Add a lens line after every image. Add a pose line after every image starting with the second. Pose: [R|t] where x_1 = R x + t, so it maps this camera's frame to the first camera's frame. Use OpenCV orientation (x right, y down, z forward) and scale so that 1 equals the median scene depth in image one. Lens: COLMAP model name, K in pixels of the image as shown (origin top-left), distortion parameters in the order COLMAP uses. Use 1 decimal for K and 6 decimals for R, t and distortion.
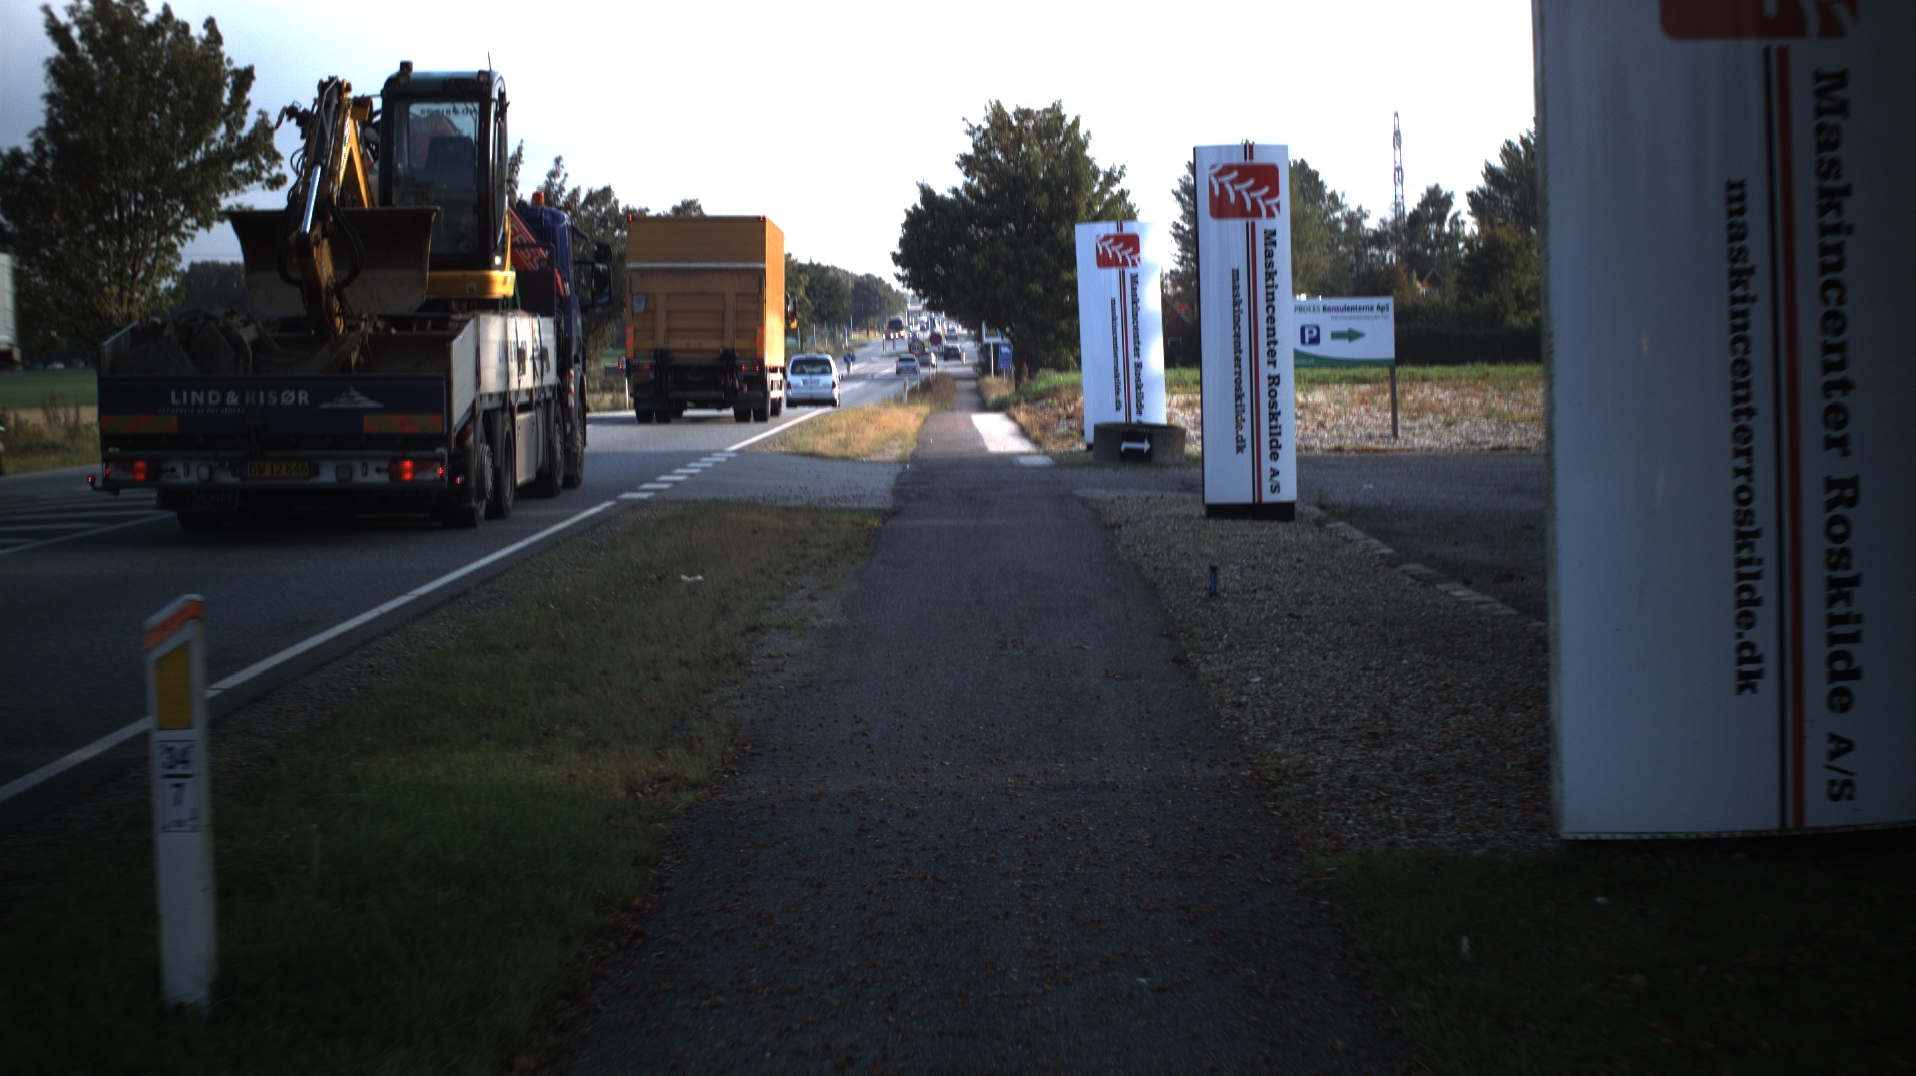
lens RADIAL K [[4255.6, 0, 955.5], [0, 4255.6, 543.4], [0, 0, 1]] dist [-0.378964, 0.000000]
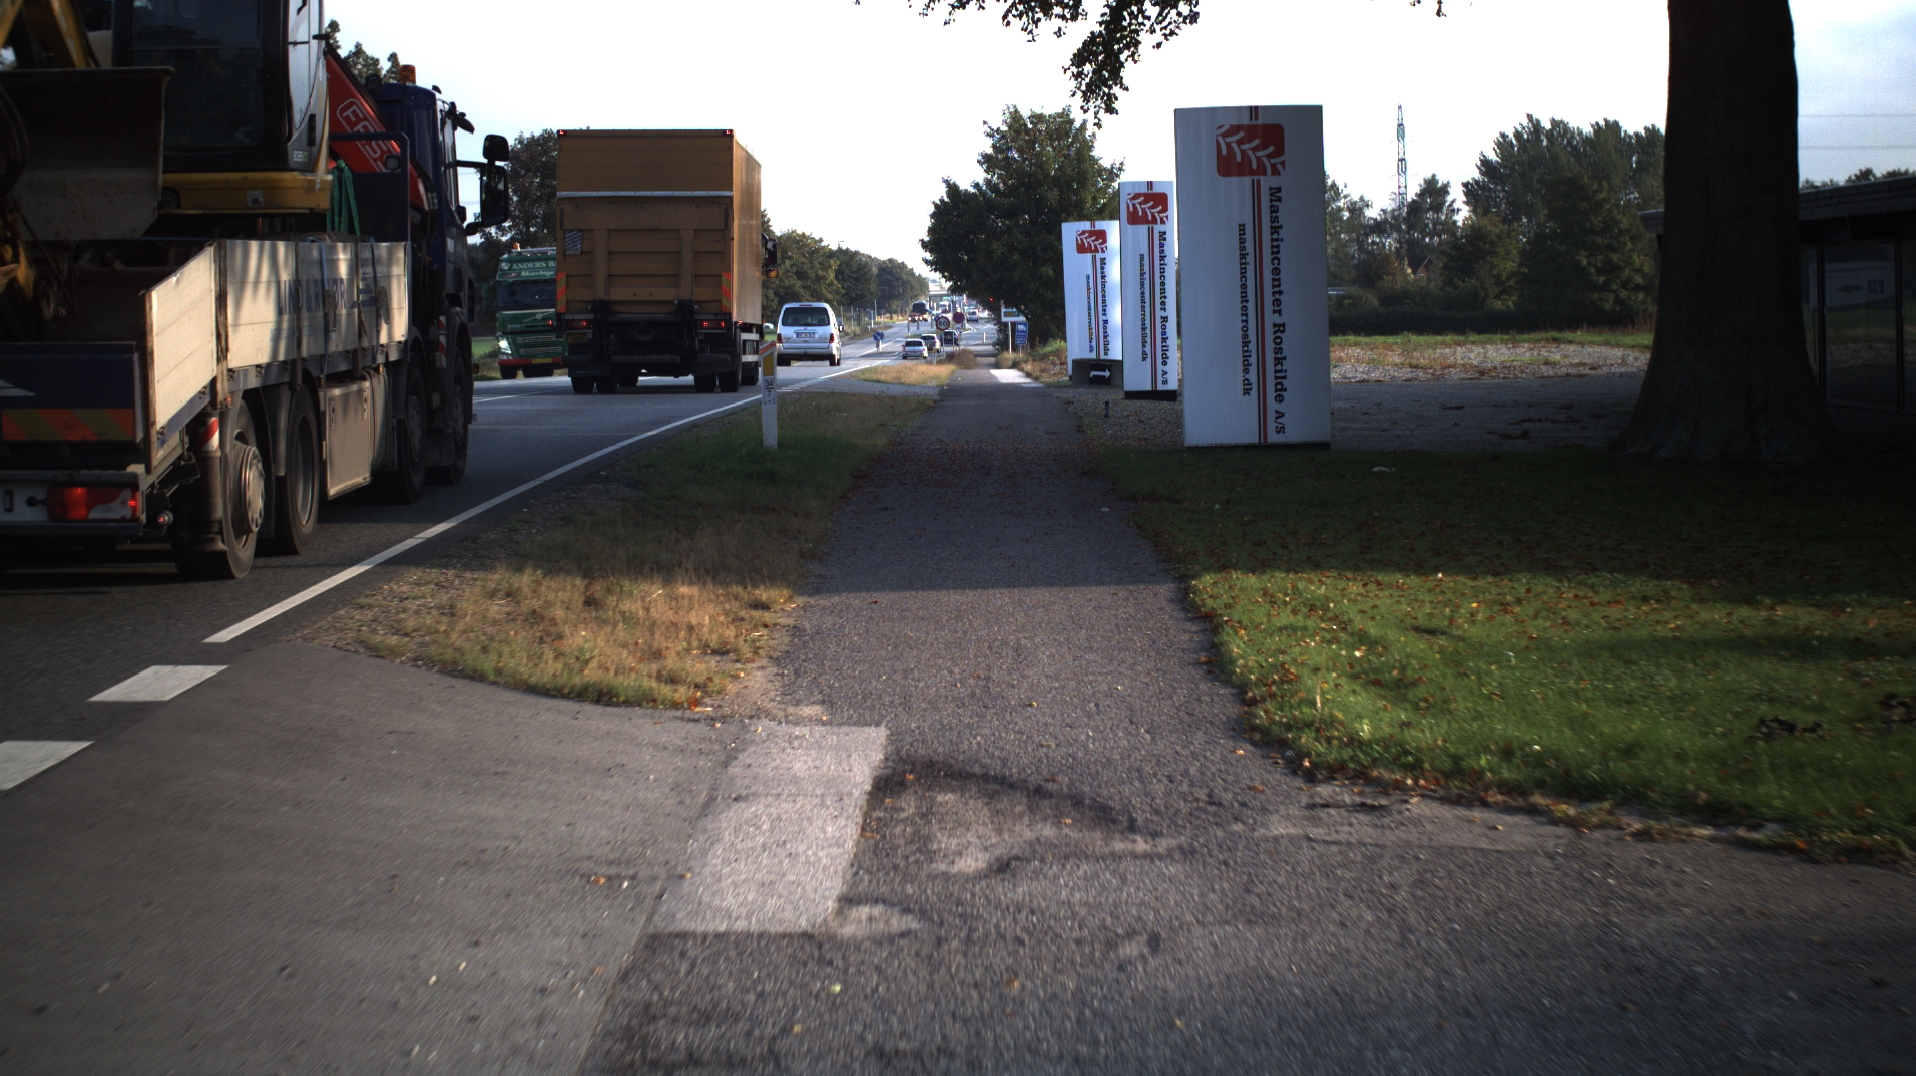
lens RADIAL K [[4255.6, 0, 951.1], [0, 4255.6, 533.2], [0, 0, 1]] dist [-0.378964, 0.000000]
pose [[0.999978, 0.003516, -0.005683, -0.000644], [-0.003510, 0.999993, 0.001096, 0.028105], [0.005687, -0.001076, 0.999983, -0.432745]]
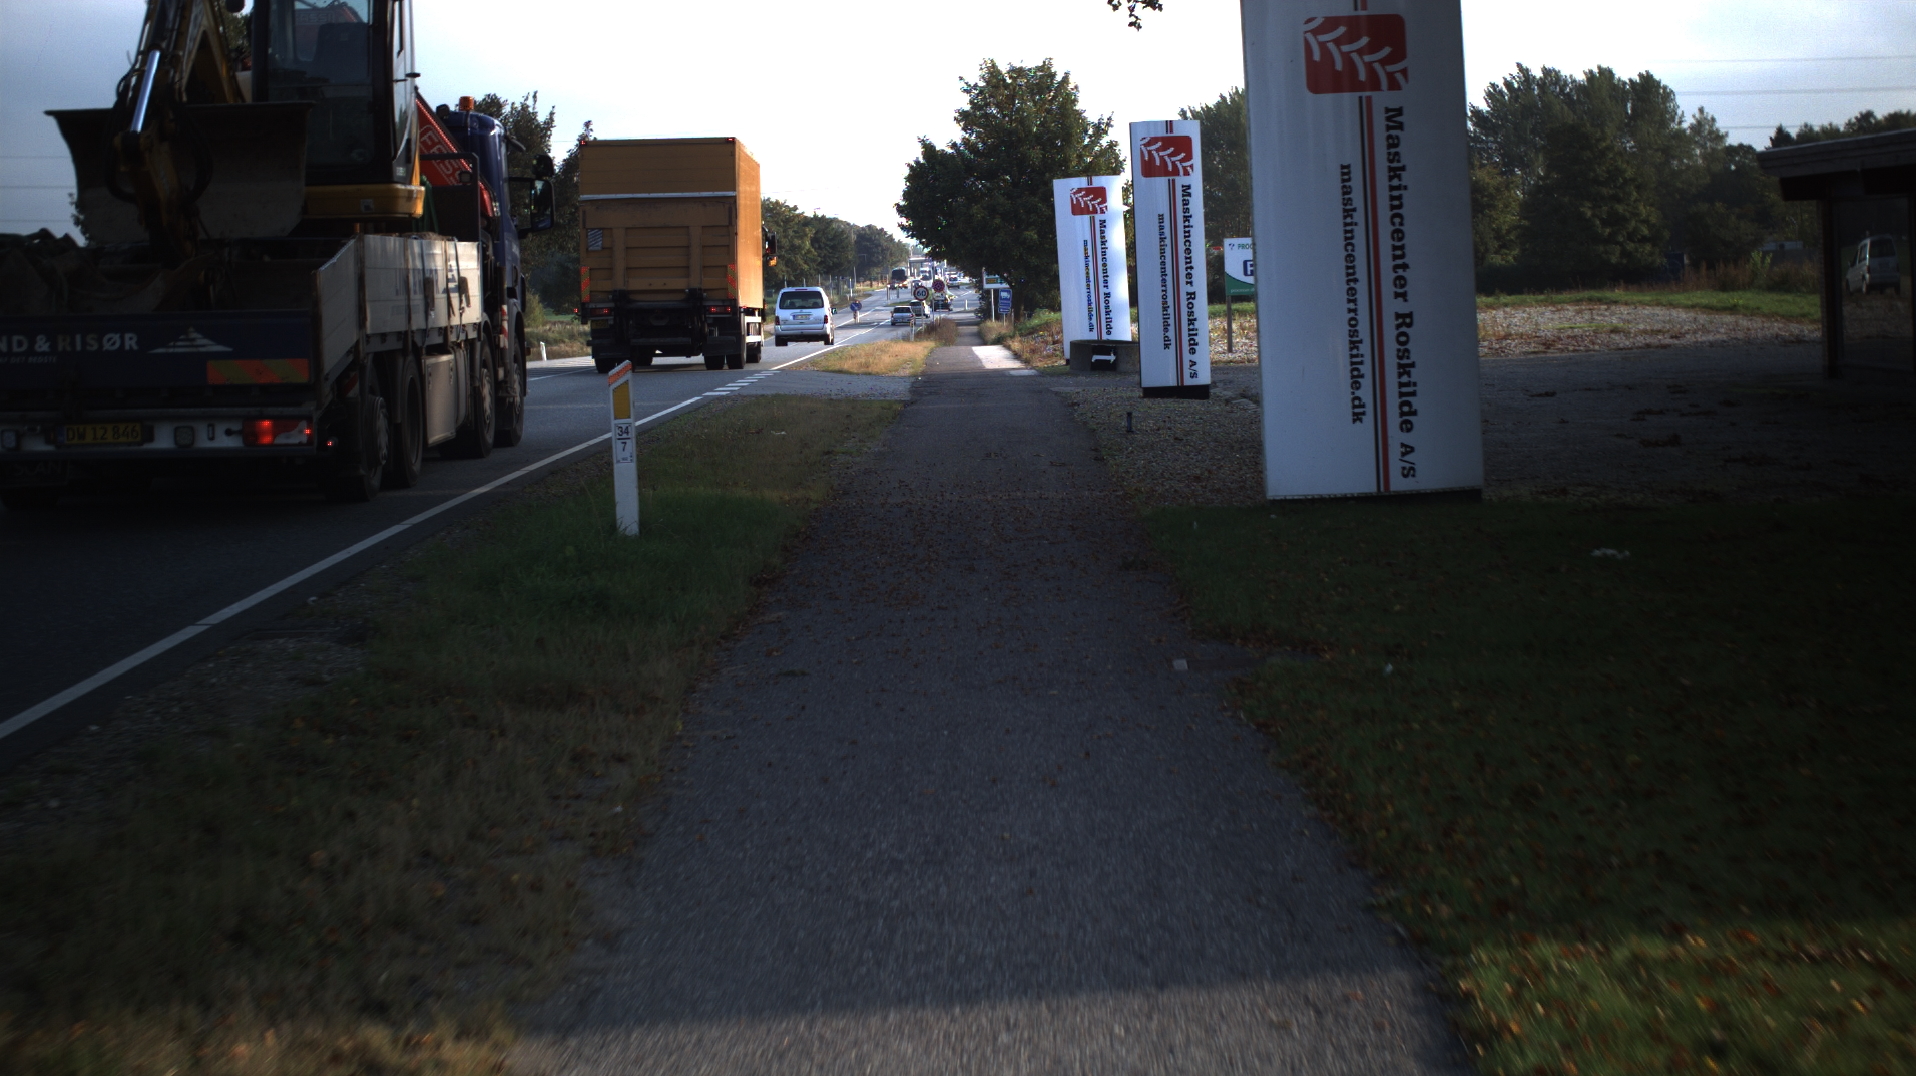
lens RADIAL K [[4255.6, 0, 940.2], [0, 4255.6, 521.7], [0, 0, 1]] dist [-0.378964, 0.000000]
pose [[0.999818, -0.018372, -0.005106, 0.000275], [0.018406, 0.999808, 0.006654, 0.014129], [0.004983, -0.006747, 0.999965, -0.215610]]
